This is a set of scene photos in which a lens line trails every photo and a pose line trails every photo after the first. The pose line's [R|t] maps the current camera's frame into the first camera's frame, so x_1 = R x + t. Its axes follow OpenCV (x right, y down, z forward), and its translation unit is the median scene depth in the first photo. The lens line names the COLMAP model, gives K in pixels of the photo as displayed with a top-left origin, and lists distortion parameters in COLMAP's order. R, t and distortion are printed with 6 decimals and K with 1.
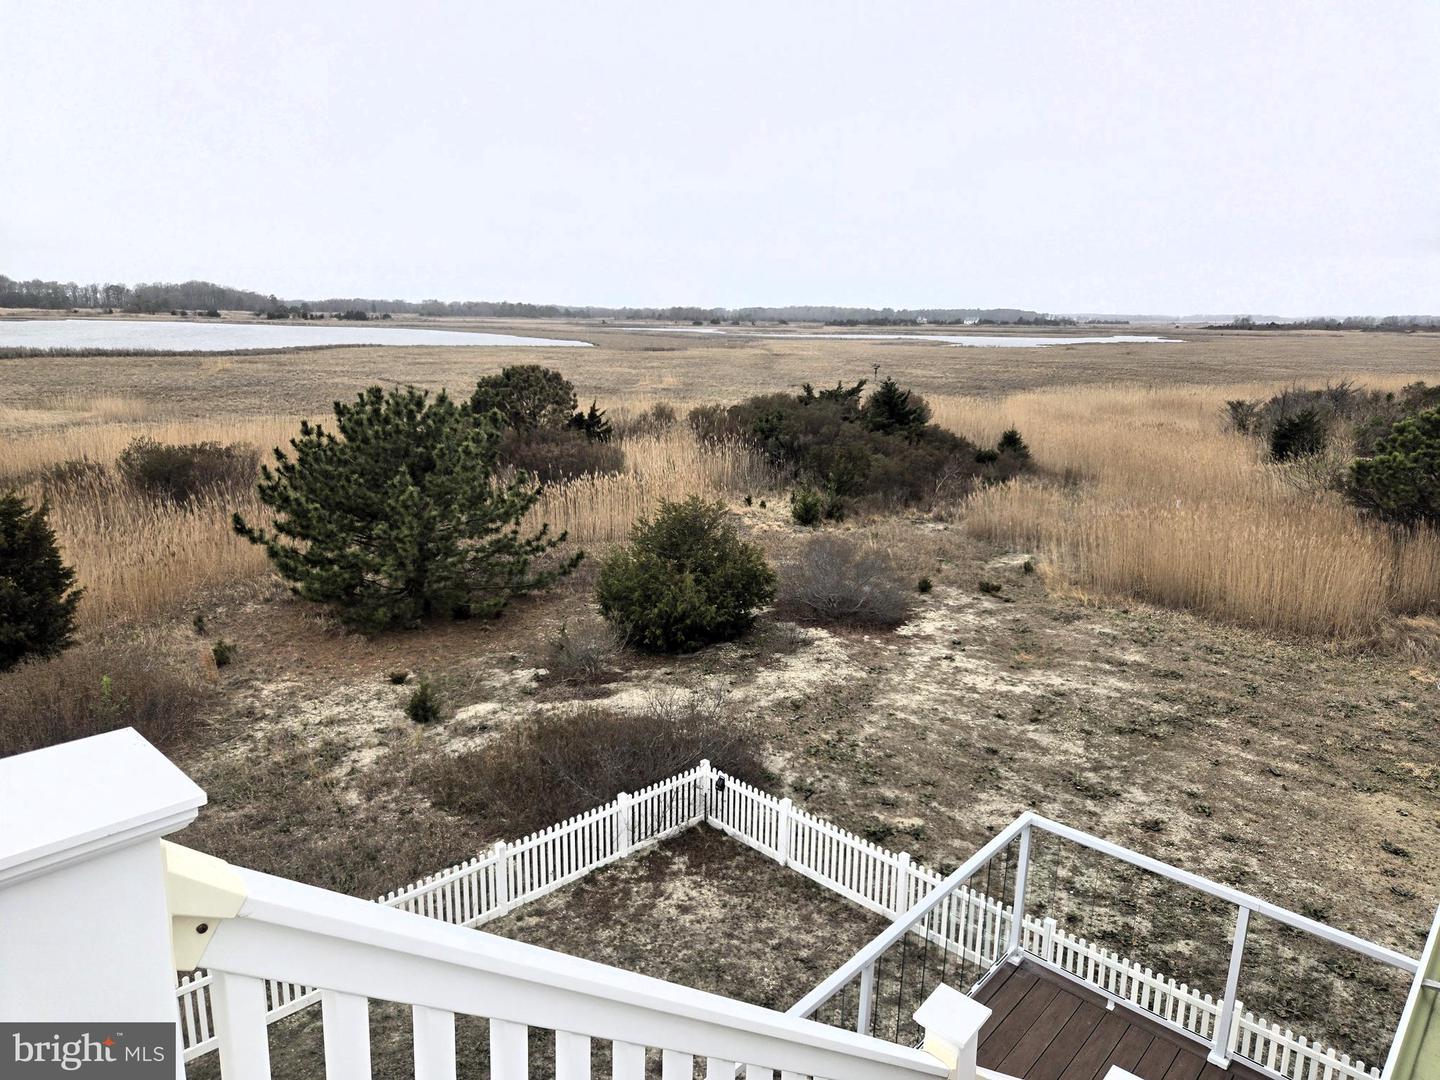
lens RADIAL K [[956.1, 0, 714.5], [0, 956.1, 534.6], [0, 0, 1]] dist [0.038042, -0.023433]
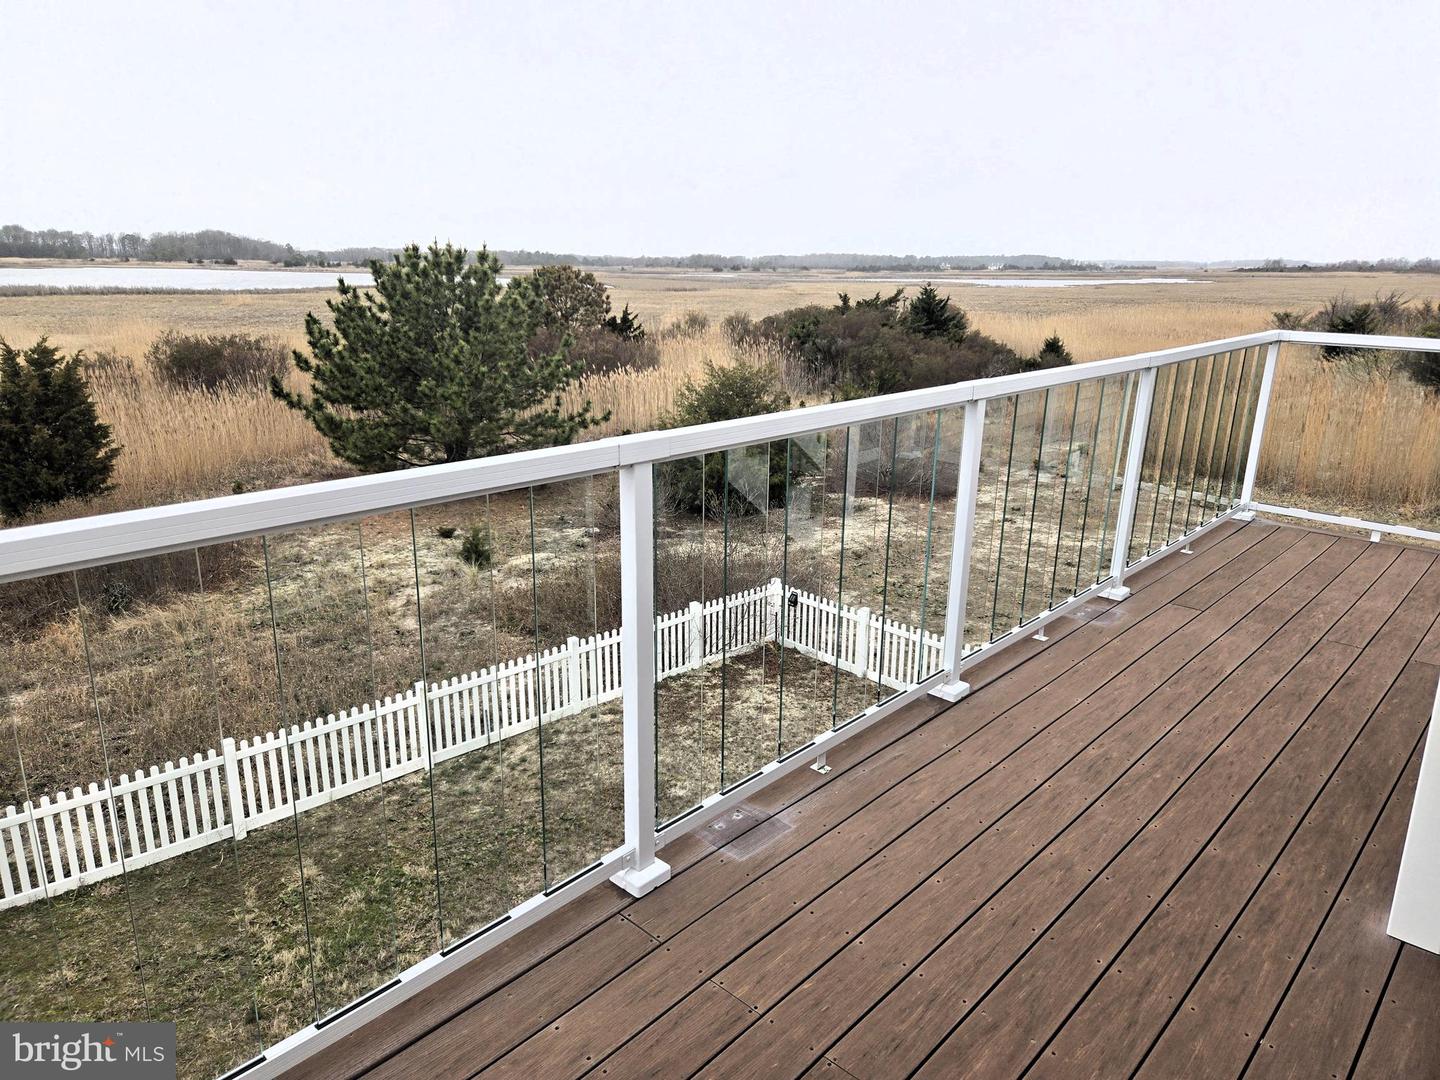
lens RADIAL K [[956.1, 0, 727.4], [0, 956.1, 532.4], [0, 0, 1]] dist [0.038042, -0.023433]
pose [[0.999951, -0.003156, -0.009364, -0.033738], [0.003630, 0.998690, 0.051046, 0.095261], [0.009191, -0.051078, 0.998652, 0.030346]]
